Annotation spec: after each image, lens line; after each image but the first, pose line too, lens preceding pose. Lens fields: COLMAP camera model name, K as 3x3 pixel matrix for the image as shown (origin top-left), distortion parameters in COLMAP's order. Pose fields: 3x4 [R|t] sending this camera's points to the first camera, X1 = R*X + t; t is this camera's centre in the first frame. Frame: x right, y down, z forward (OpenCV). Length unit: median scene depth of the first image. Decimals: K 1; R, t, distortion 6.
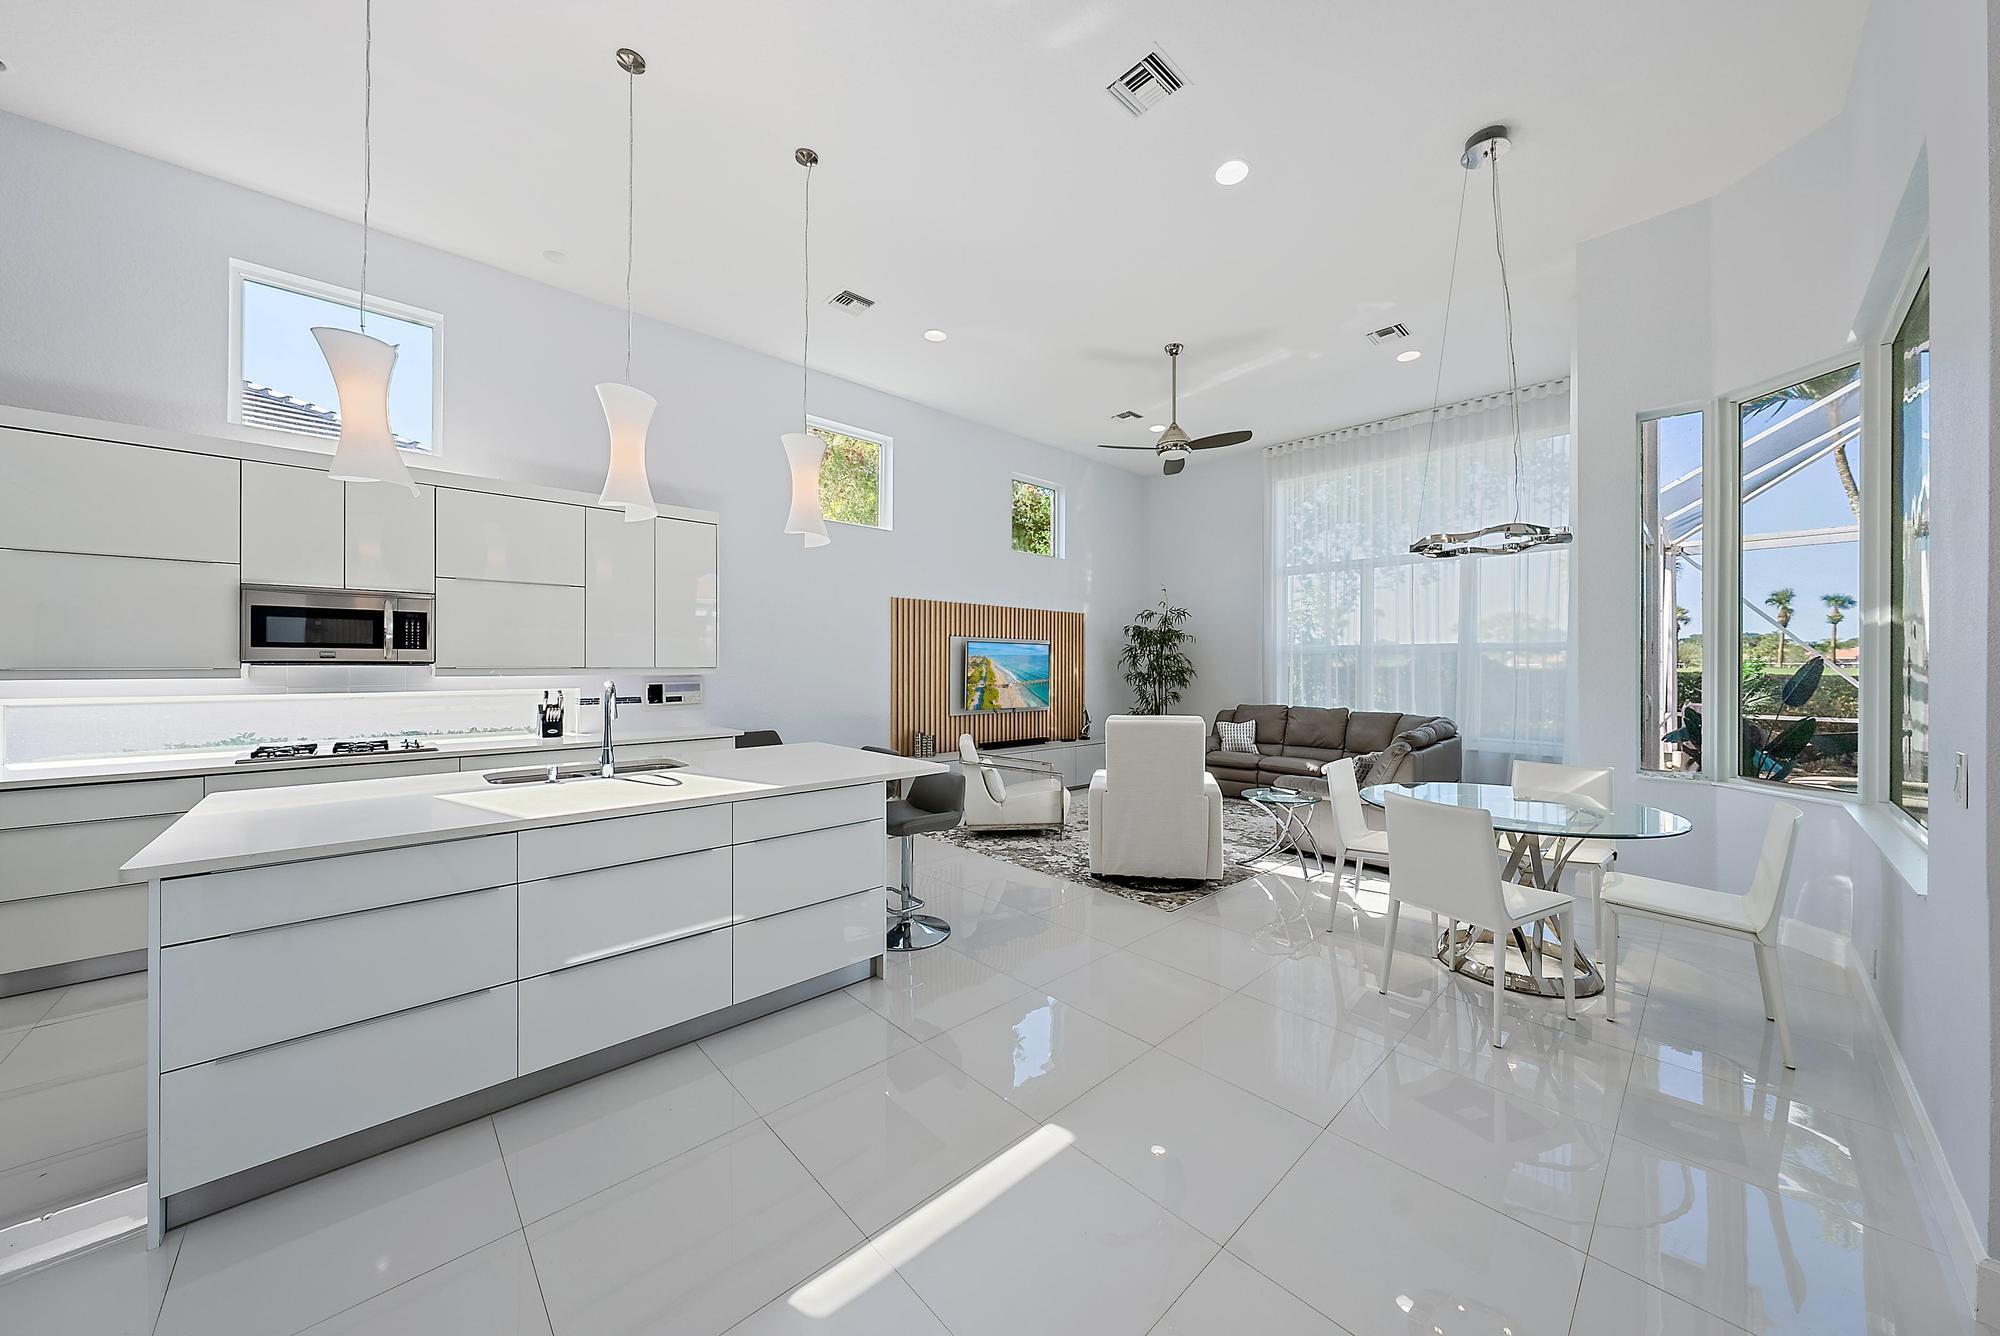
lens RADIAL K [[685.0, 0, 1006.3], [0, 685.0, 665.0], [0, 0, 1]] dist [0.000642, 0.000190]
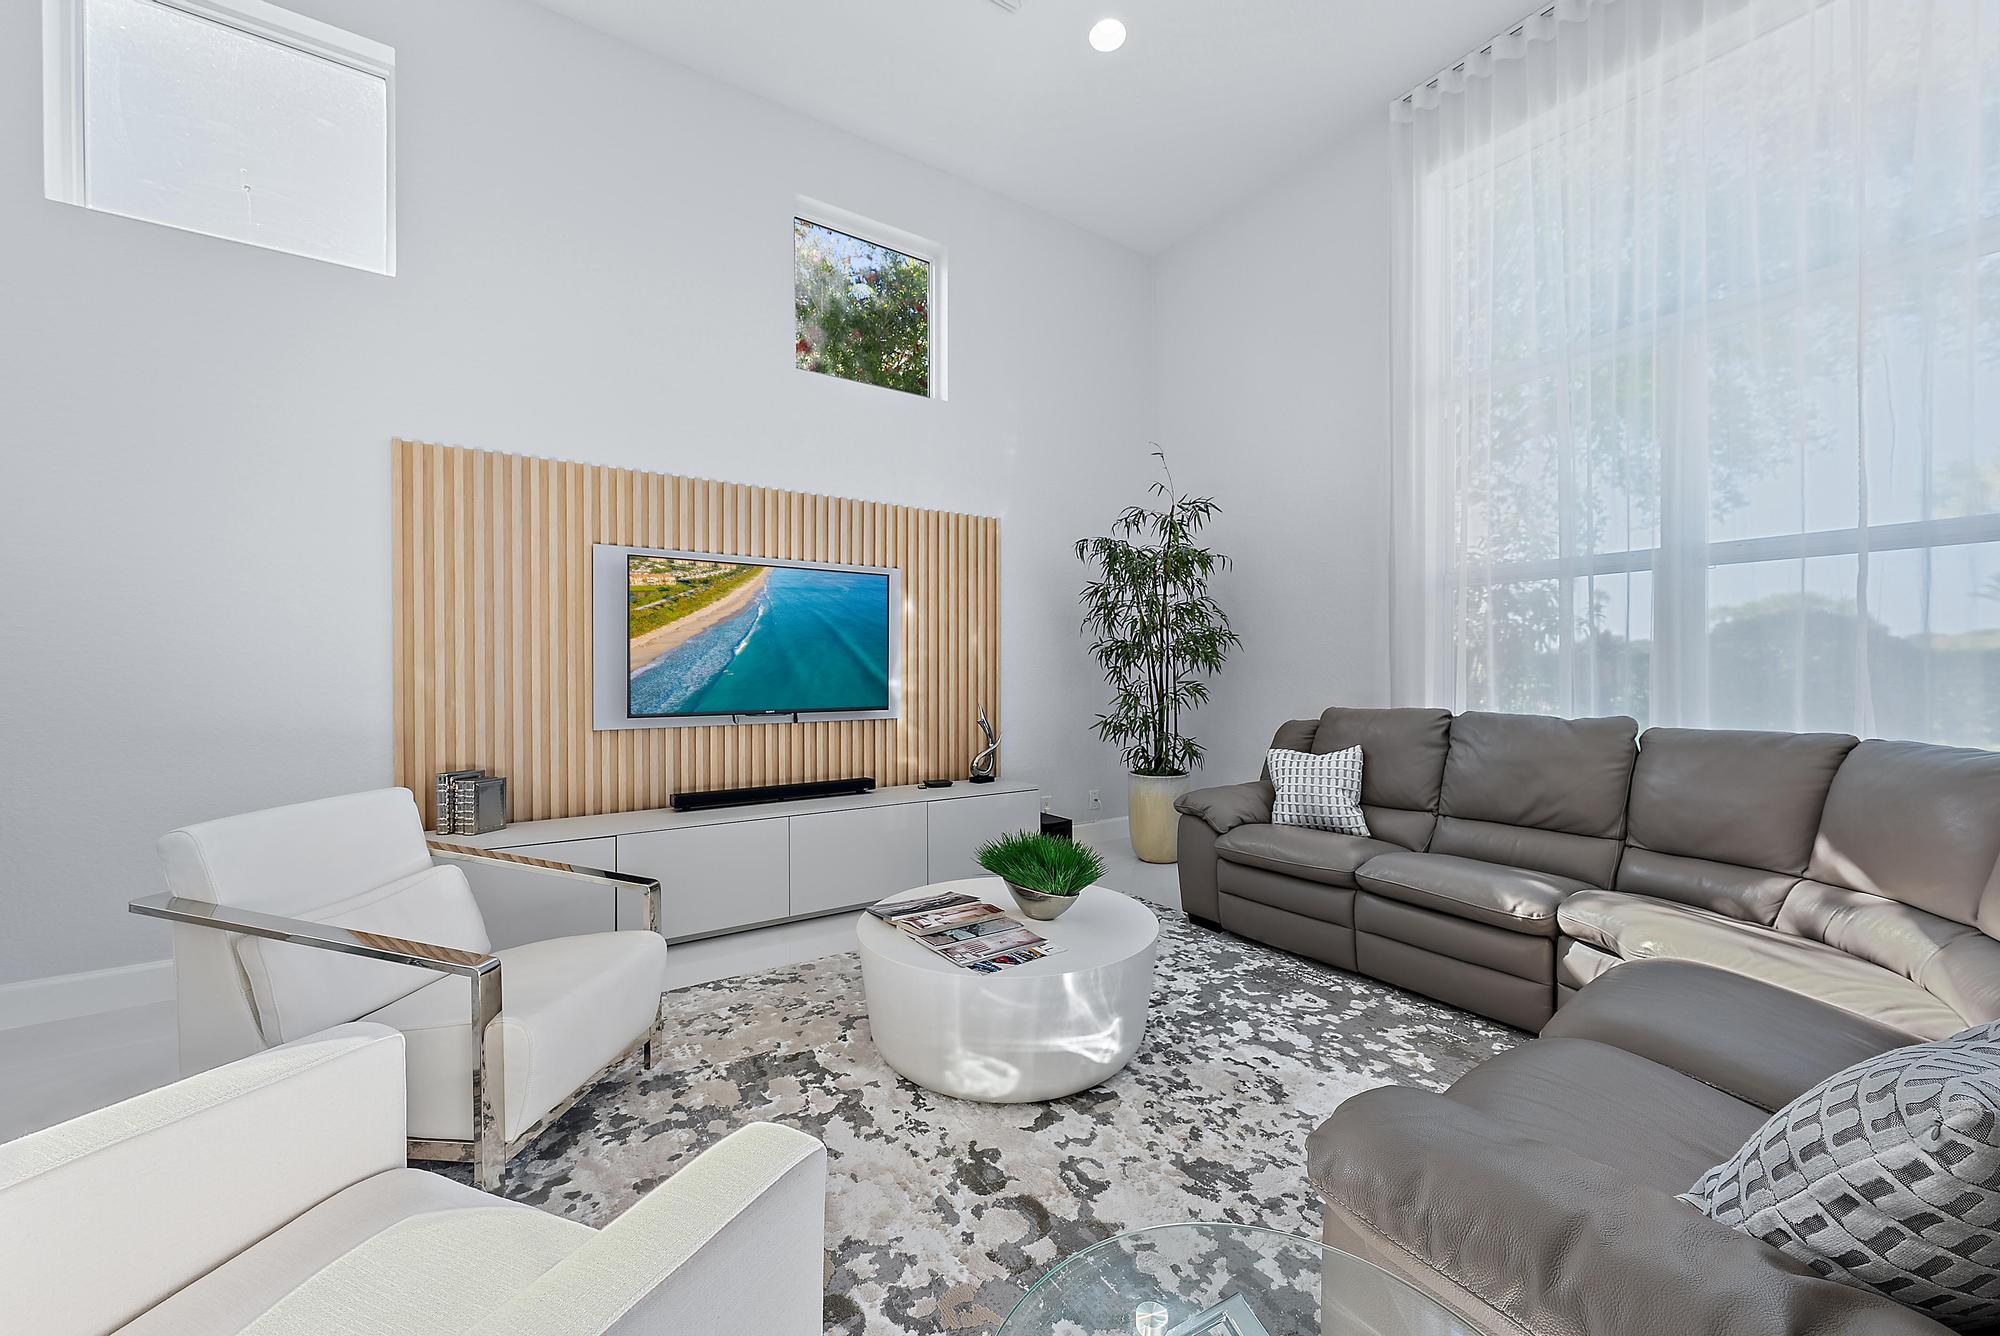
lens RADIAL K [[761.8, 0, 1006.6], [0, 761.8, 668.4], [0, 0, 1]] dist [-0.002213, -0.000288]
pose [[0.986360, -0.004818, -0.164531, 0.246231], [0.005233, 0.999984, 0.002091, 0.034923], [0.164518, -0.002923, 0.986370, 0.561654]]
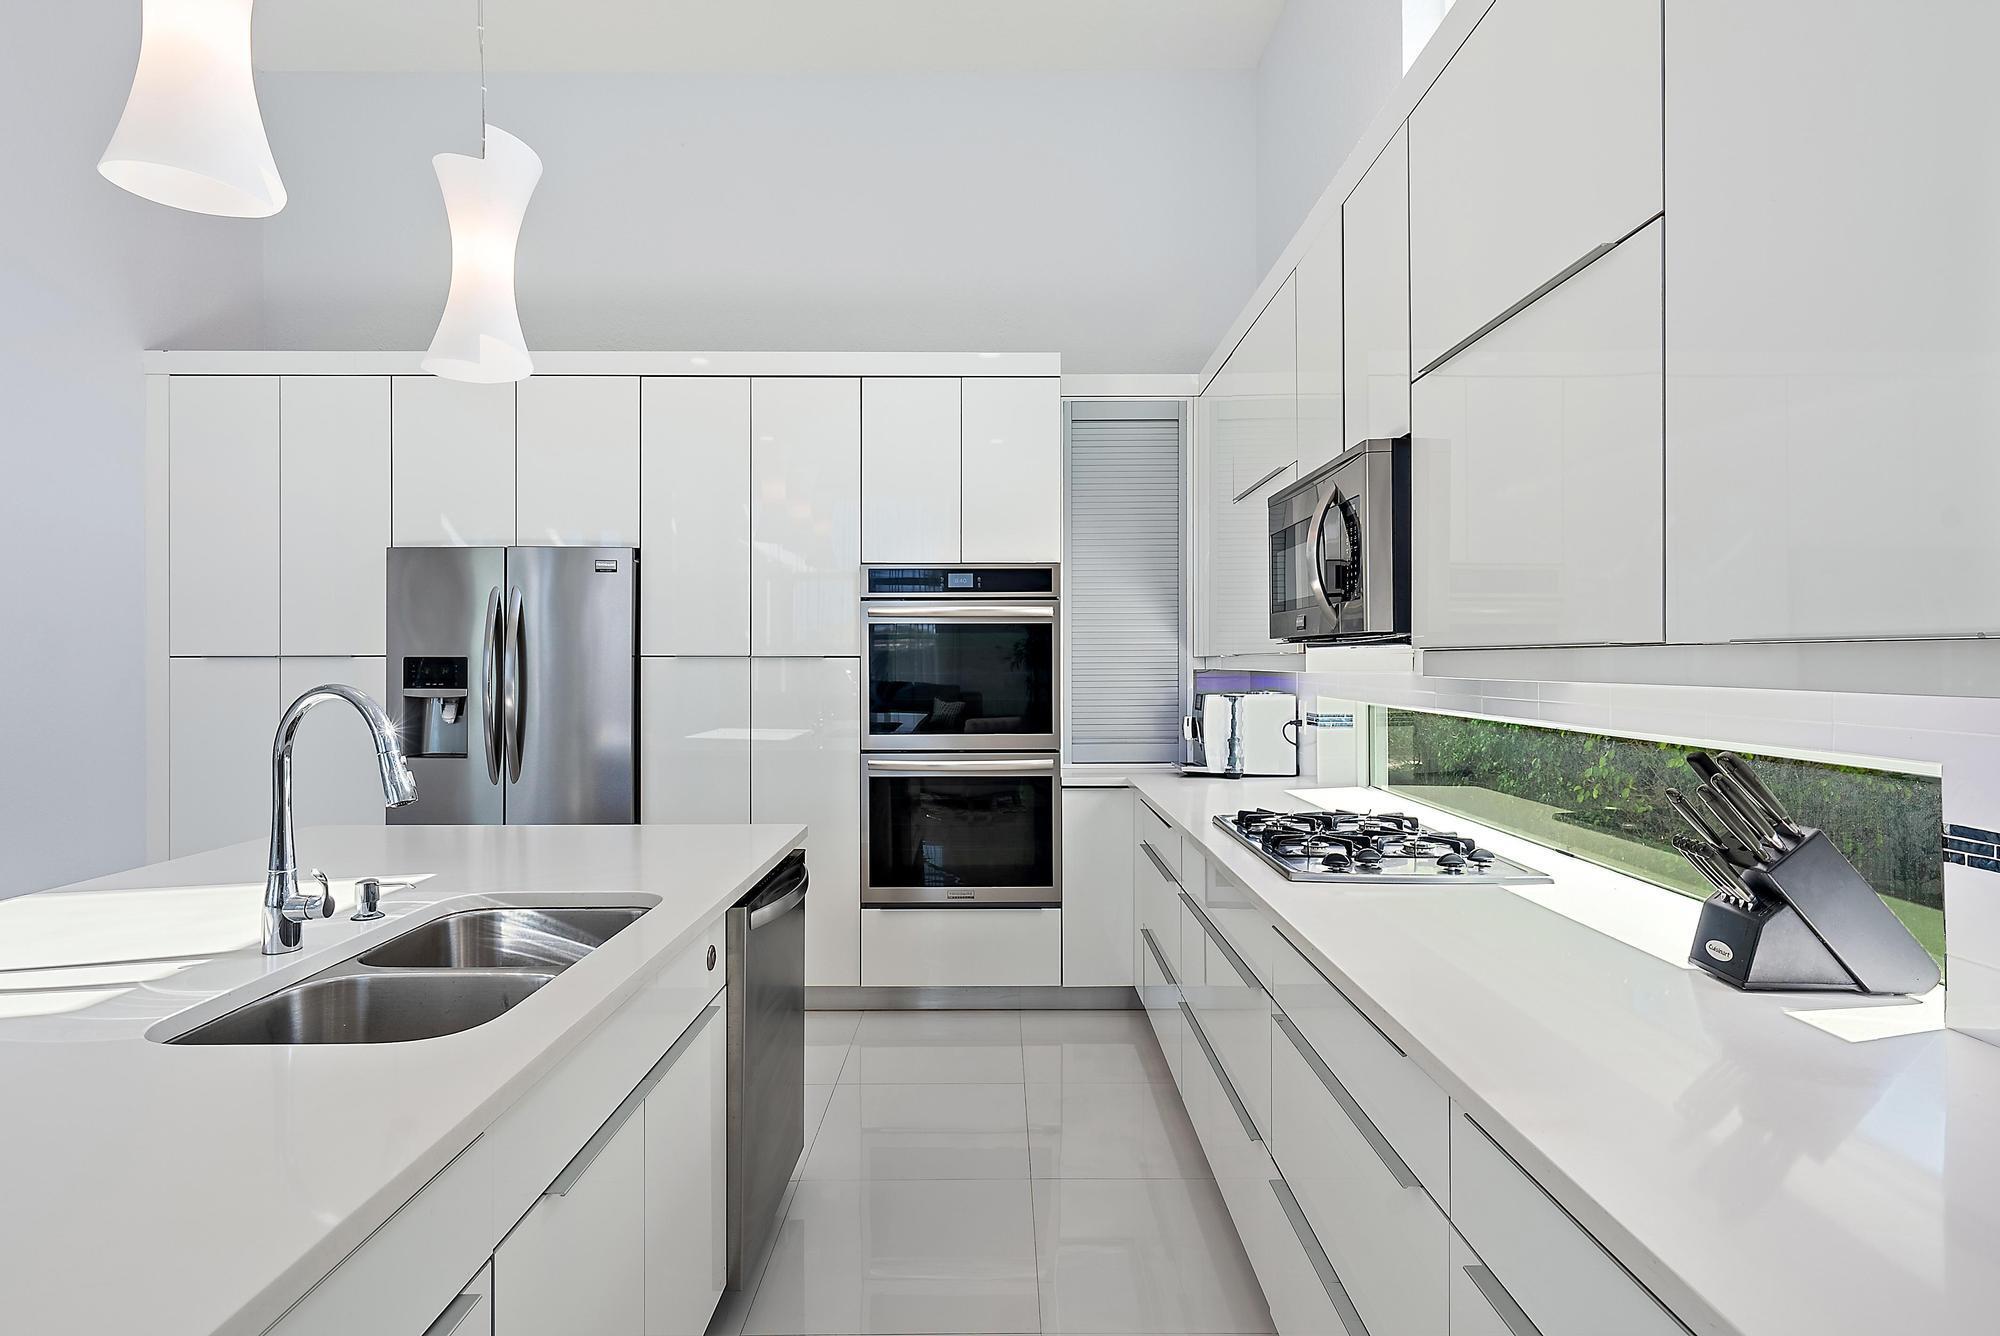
lens RADIAL K [[1002.0, 0, 1001.4], [0, 1002.0, 659.7], [0, 0, 1]] dist [0.013808, 0.000371]
pose [[-0.688927, -0.001829, -0.724829, -0.185478], [0.001162, 0.999993, -0.003628, 0.006622], [0.724830, -0.003341, -0.688920, 0.671796]]
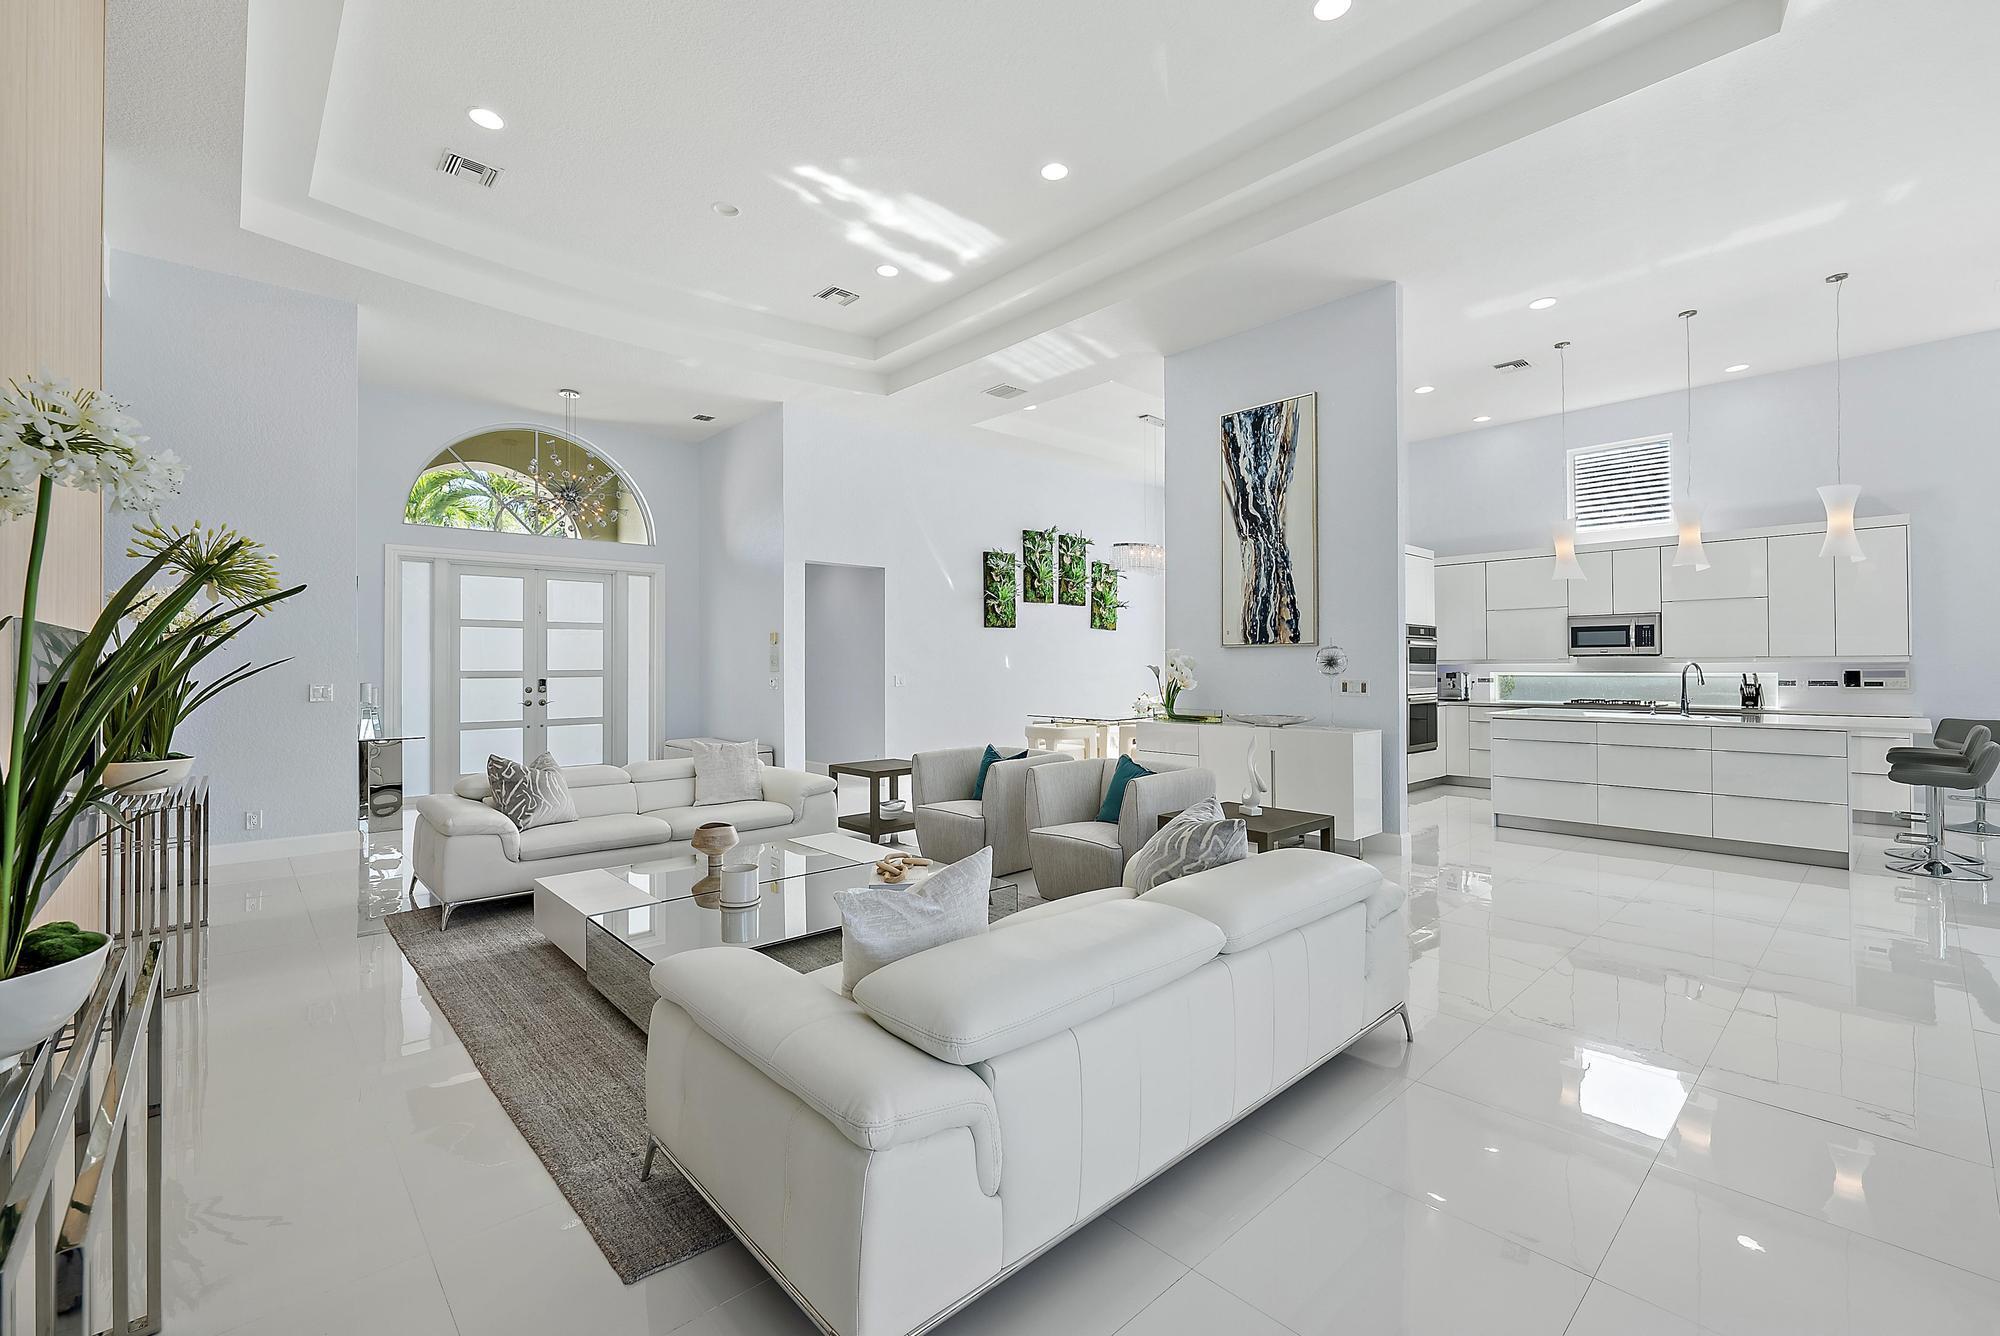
lens RADIAL K [[842.7, 0, 983.9], [0, 842.7, 660.4], [0, 0, 1]] dist [-0.011555, 0.000107]
pose [[-0.030905, -0.007802, -0.999492, 0.680641], [0.004688, 0.999957, -0.007951, 0.010892], [0.999511, -0.004931, -0.030867, -0.312429]]
